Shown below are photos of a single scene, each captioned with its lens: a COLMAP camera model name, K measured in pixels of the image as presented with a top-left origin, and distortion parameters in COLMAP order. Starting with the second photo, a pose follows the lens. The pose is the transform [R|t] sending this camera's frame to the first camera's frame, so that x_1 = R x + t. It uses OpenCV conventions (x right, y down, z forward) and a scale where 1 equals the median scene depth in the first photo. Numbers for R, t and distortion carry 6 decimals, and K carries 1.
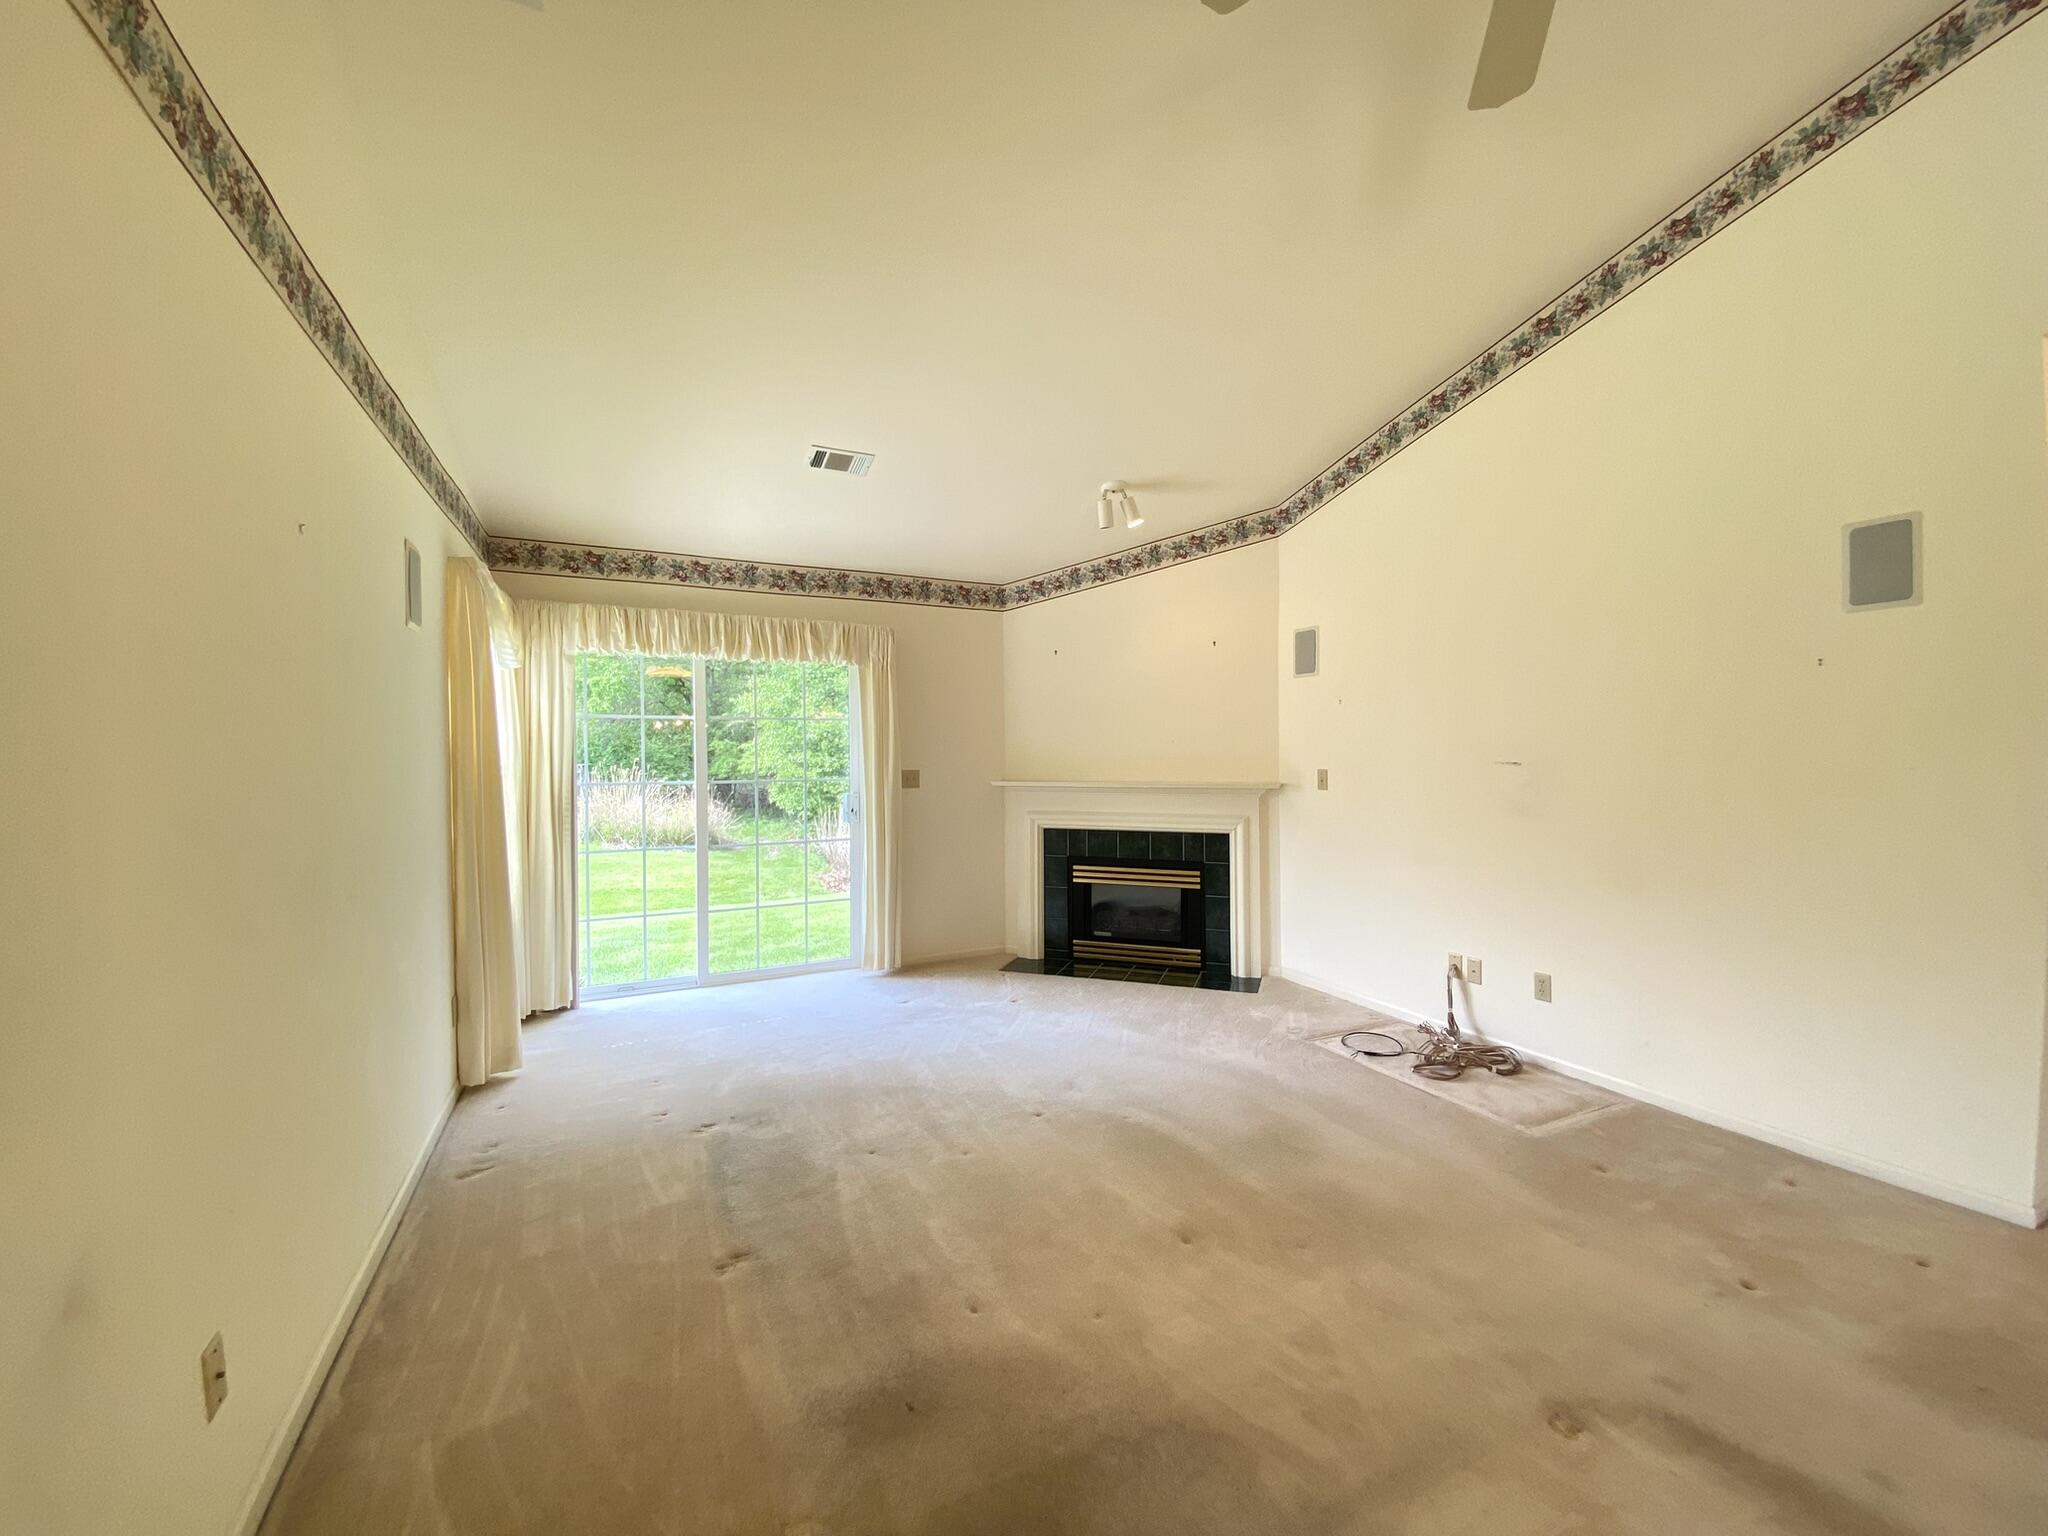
lens RADIAL K [[840.7, 0, 1036.1], [0, 840.7, 755.7], [0, 0, 1]] dist [0.019027, -0.009598]
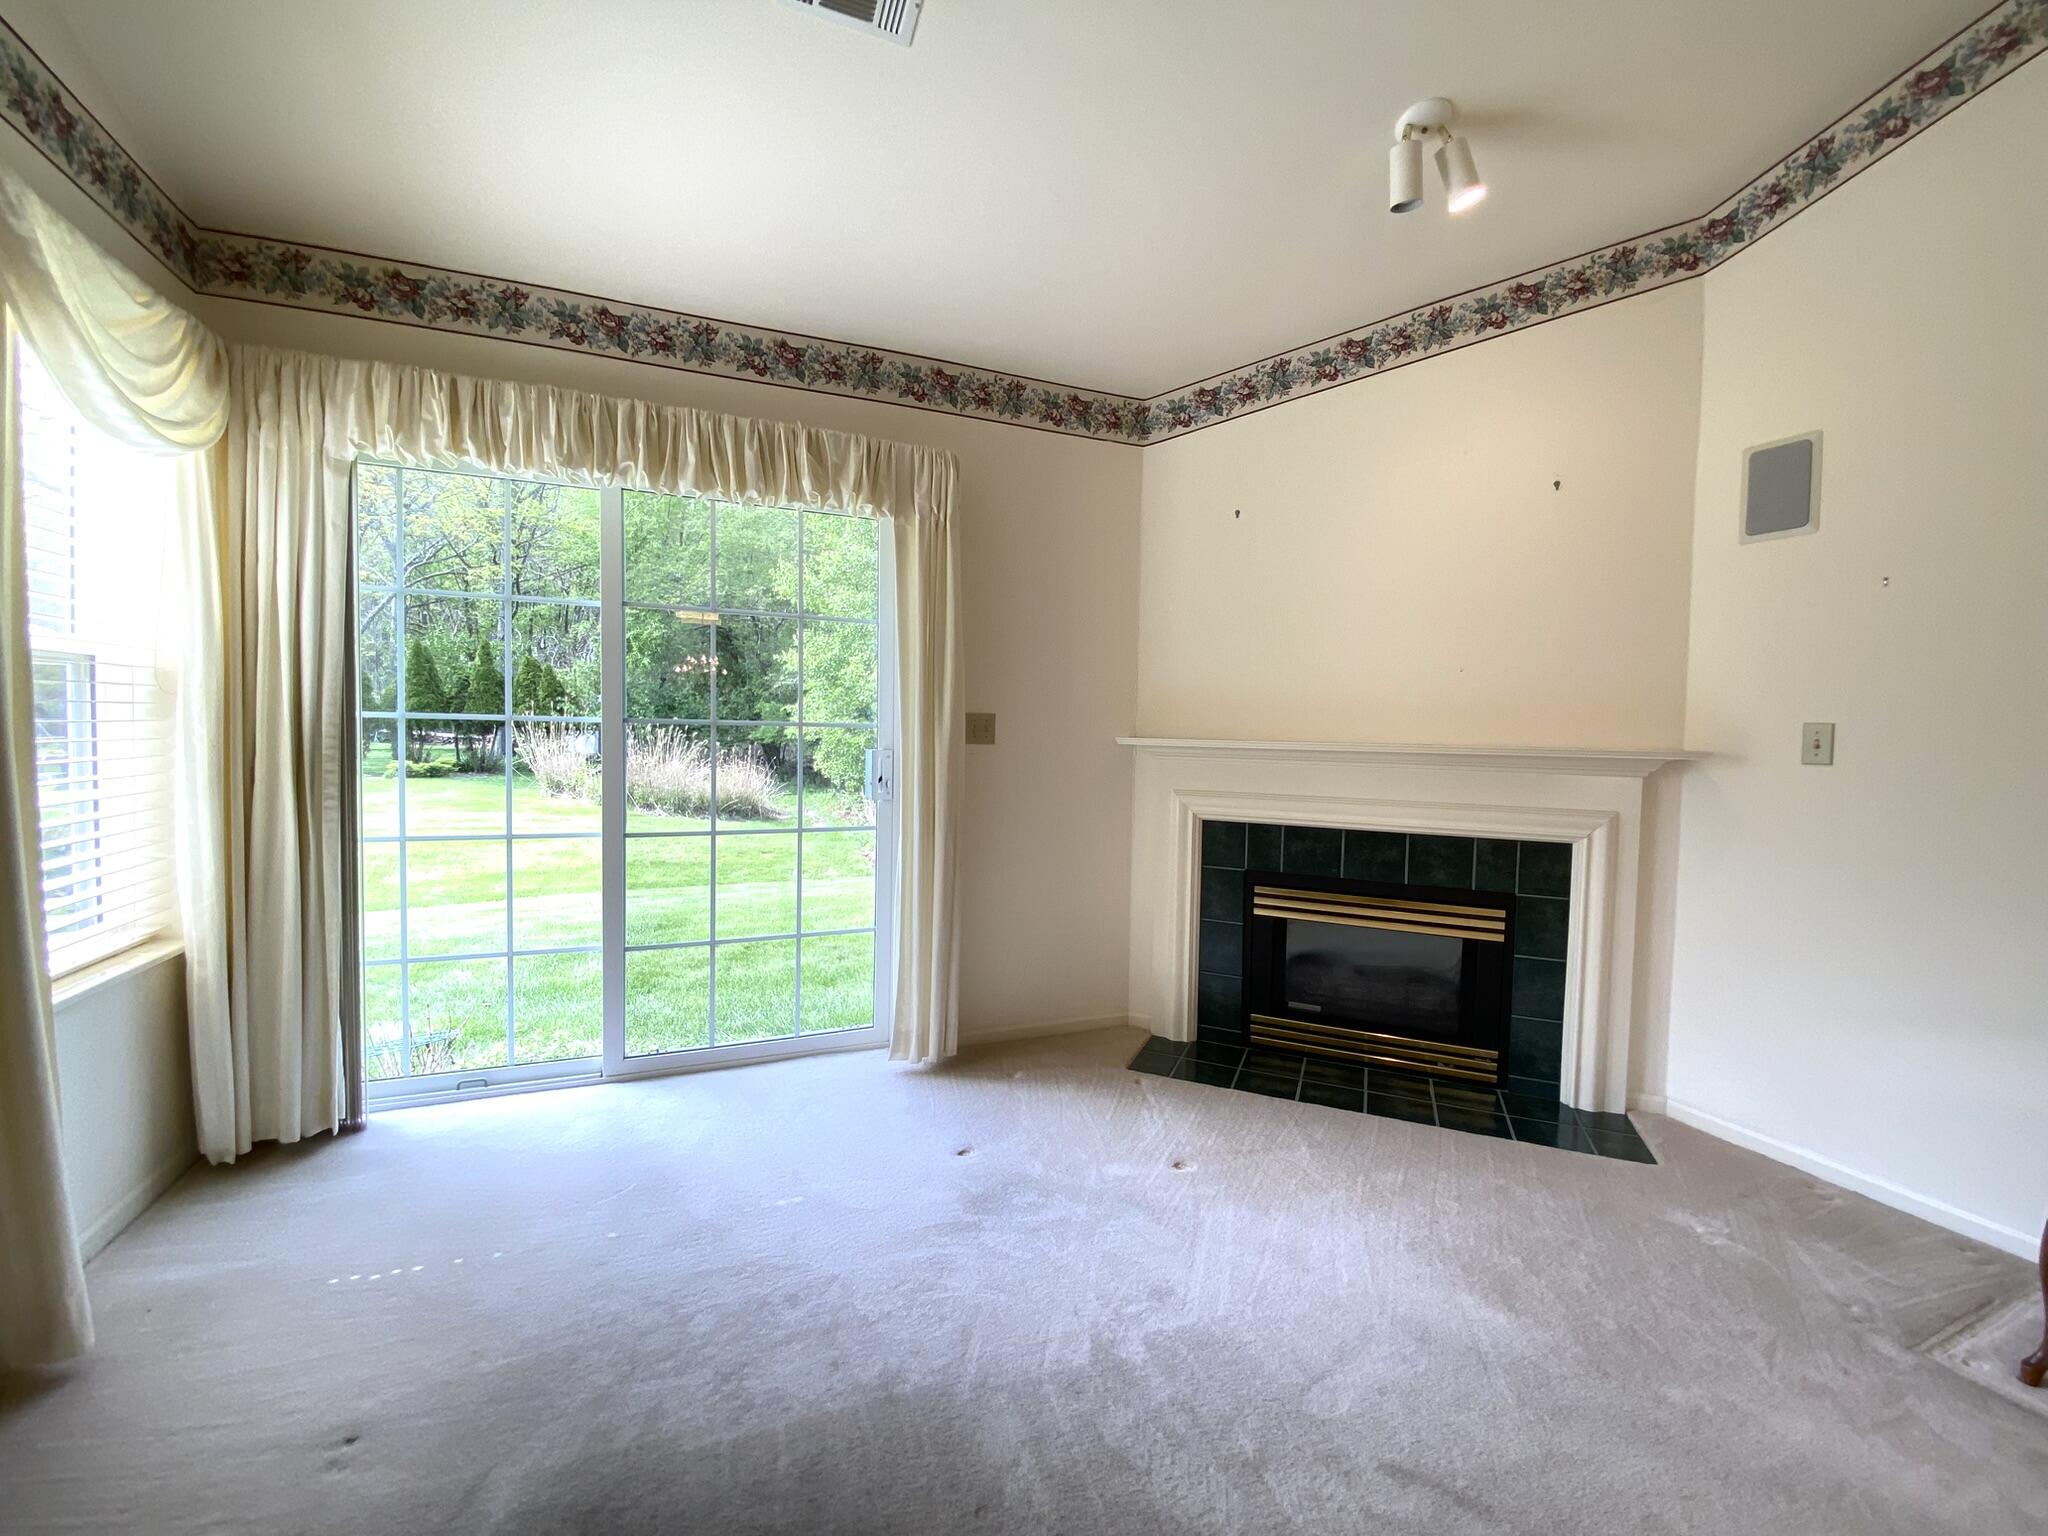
lens RADIAL K [[840.7, 0, 1018.6], [0, 840.7, 758.6], [0, 0, 1]] dist [0.019027, -0.009598]
pose [[0.996121, 0.030072, -0.082698, -0.075954], [-0.027484, 0.999102, 0.032253, 0.030126], [0.083593, -0.029855, 0.996053, 0.431695]]
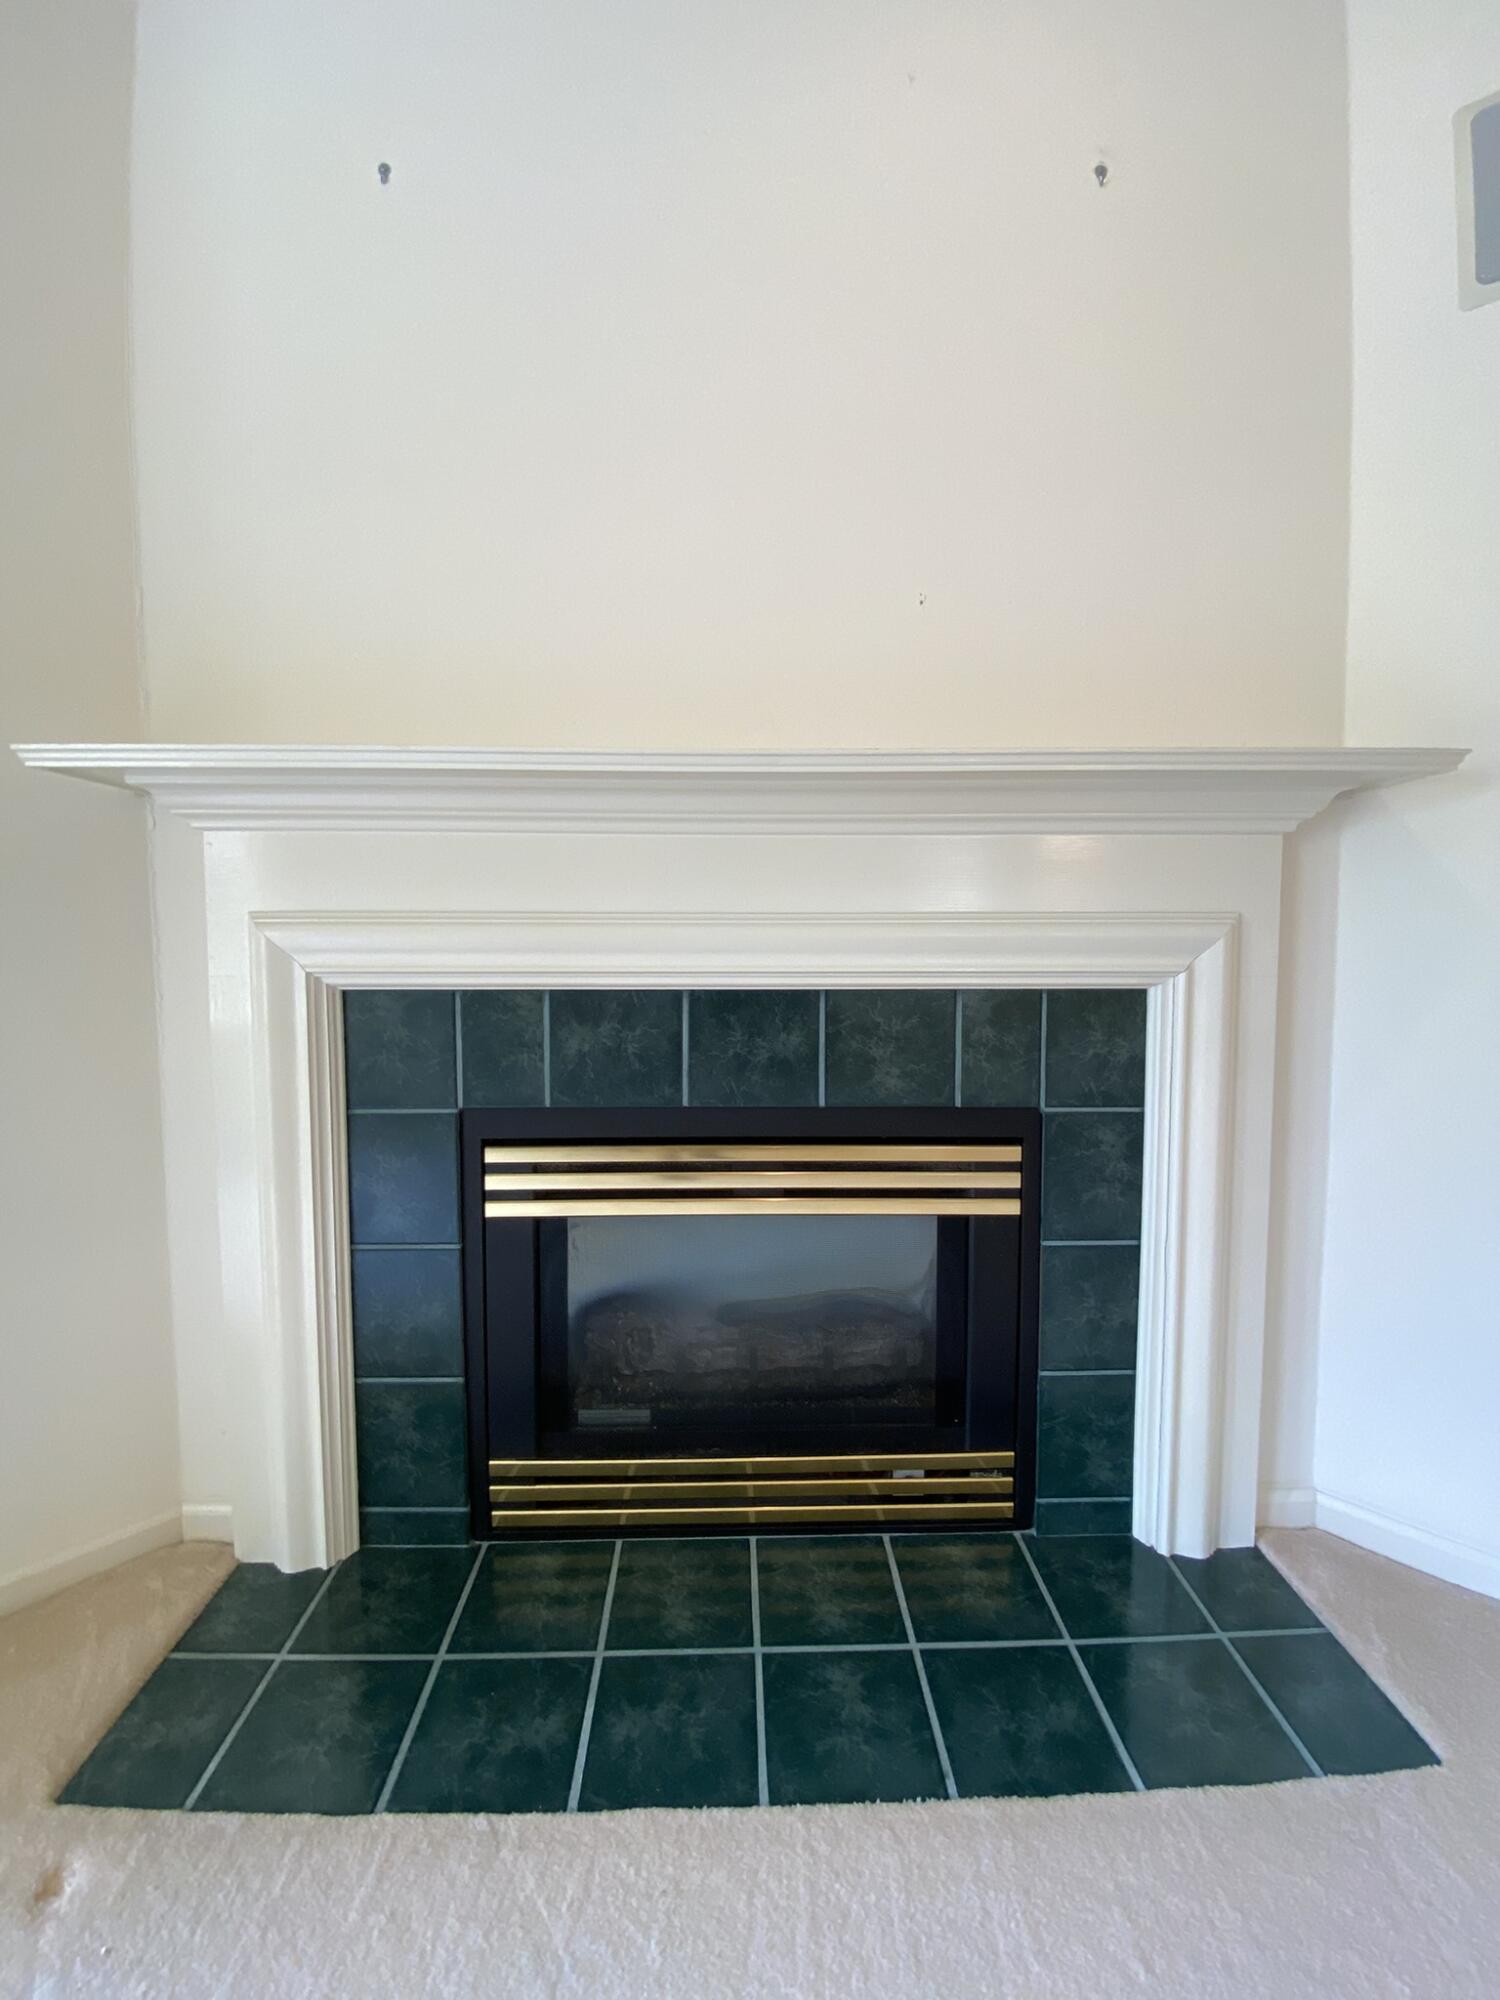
lens RADIAL K [[821.0, 0, 737.6], [0, 821.0, 1015.3], [0, 0, 1]] dist [0.019027, -0.009598]
pose [[0.942661, -0.022290, 0.333007, 0.036892], [0.000045, 0.997776, 0.066657, 0.082651], [-0.333752, -0.062820, 0.940565, 0.801657]]
